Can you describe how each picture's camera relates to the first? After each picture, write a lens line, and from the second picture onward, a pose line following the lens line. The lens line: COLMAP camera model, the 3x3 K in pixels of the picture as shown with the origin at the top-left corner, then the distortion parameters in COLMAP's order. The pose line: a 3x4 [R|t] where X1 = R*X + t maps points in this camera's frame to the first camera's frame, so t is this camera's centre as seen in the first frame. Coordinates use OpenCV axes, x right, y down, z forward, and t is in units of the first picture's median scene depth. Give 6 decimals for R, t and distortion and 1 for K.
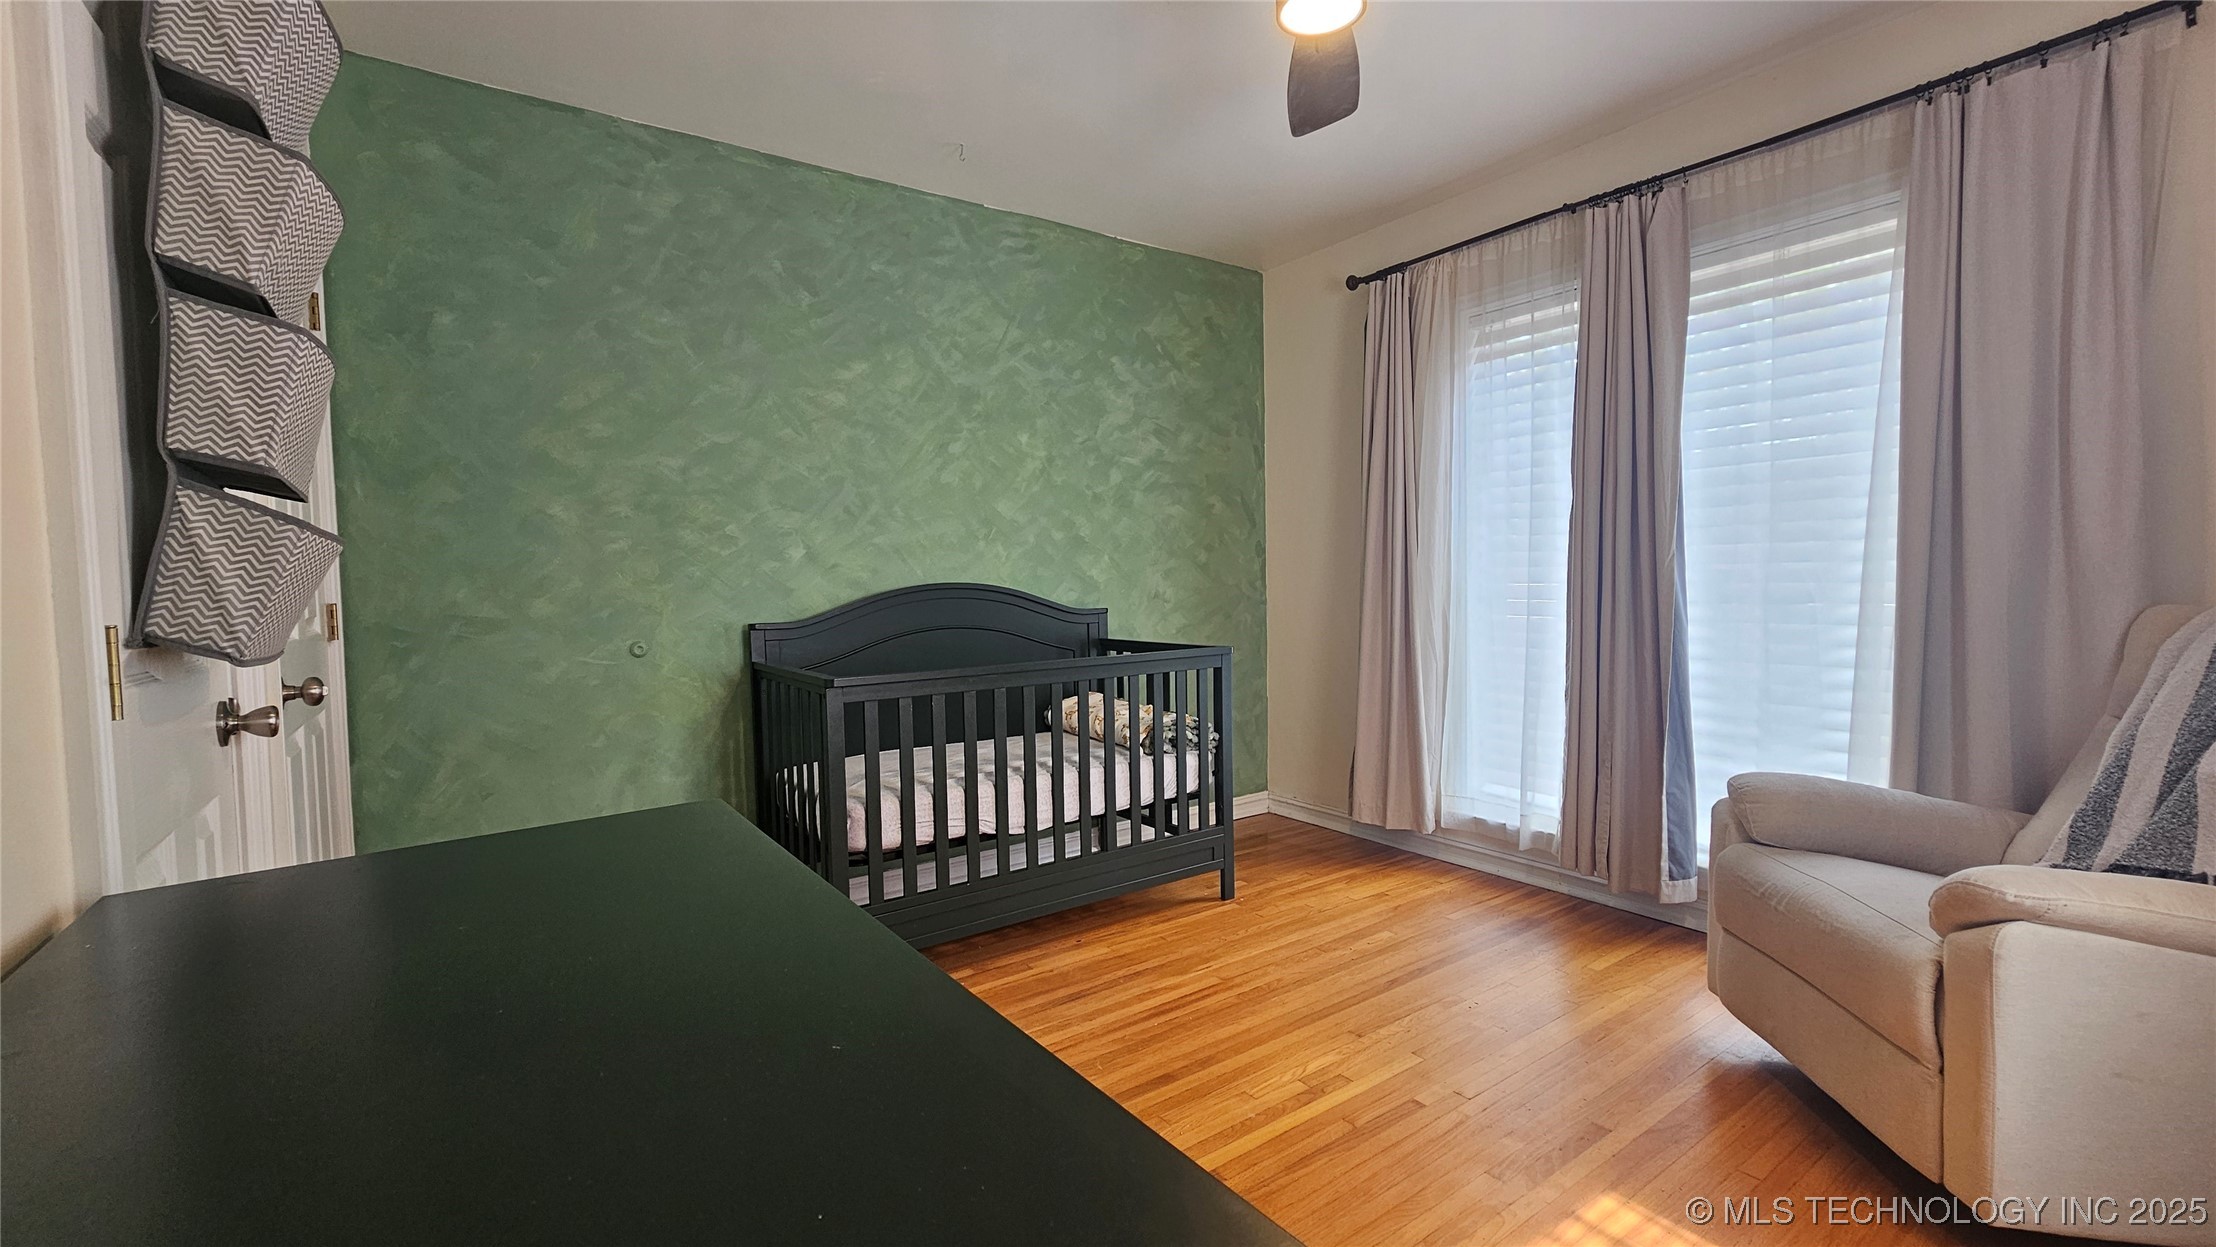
lens RADIAL K [[912.8, 0, 1108.0], [0, 912.8, 623.5], [0, 0, 1]] dist [-0.002659, 0.000399]
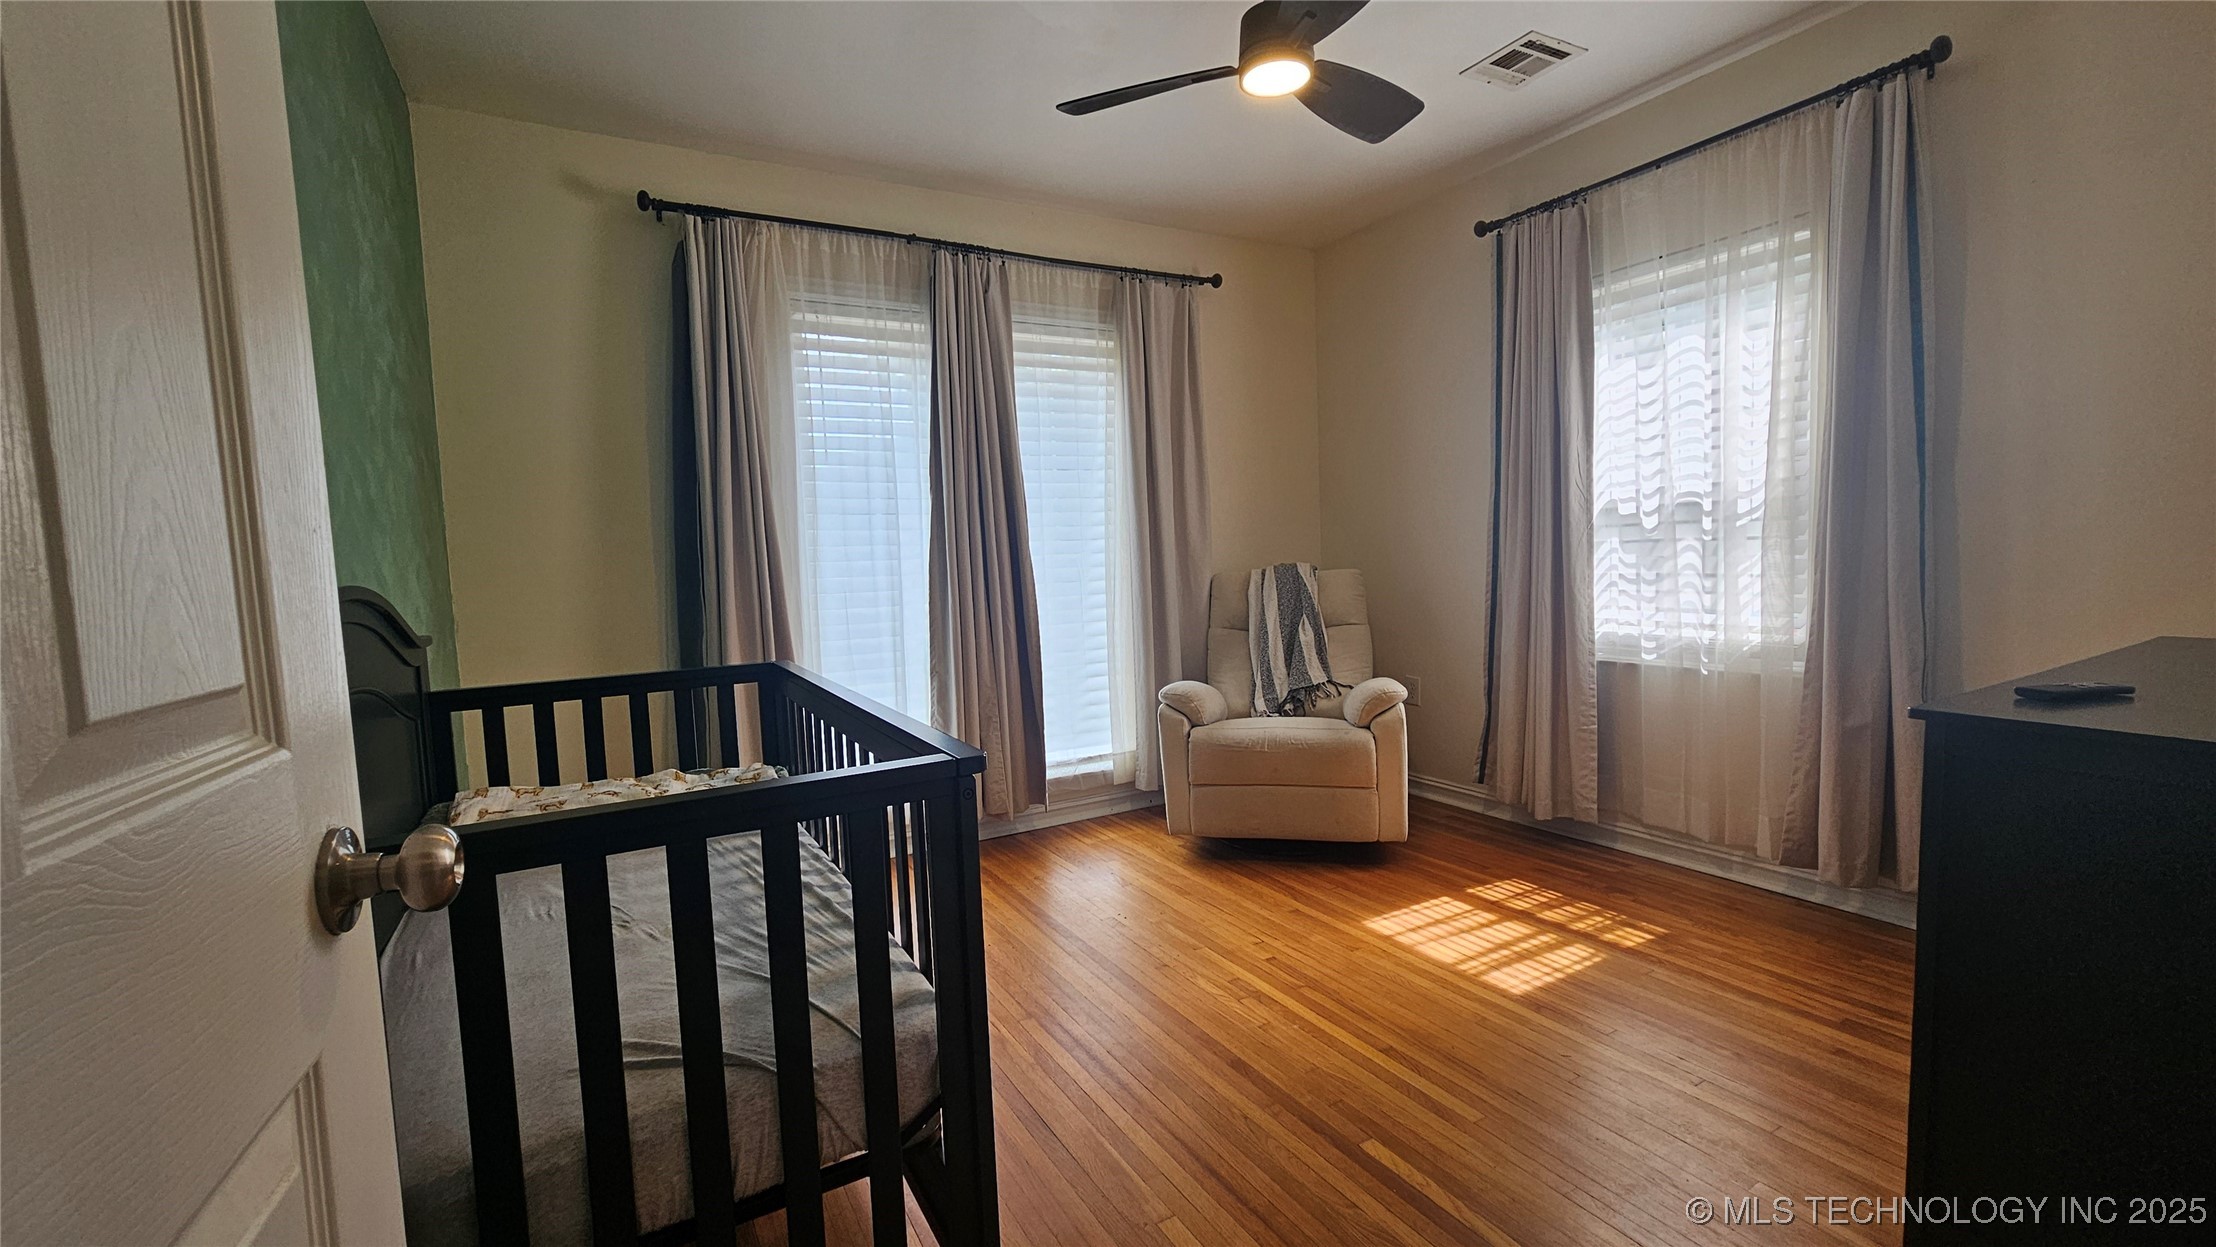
lens RADIAL K [[912.8, 0, 1108.0], [0, 912.8, 623.5], [0, 0, 1]] dist [-0.002659, 0.000399]
pose [[0.094794, -0.040312, 0.994680, -0.824896], [0.094405, 0.995041, 0.031330, 0.002266], [-0.991010, 0.090933, 0.098129, 0.949640]]
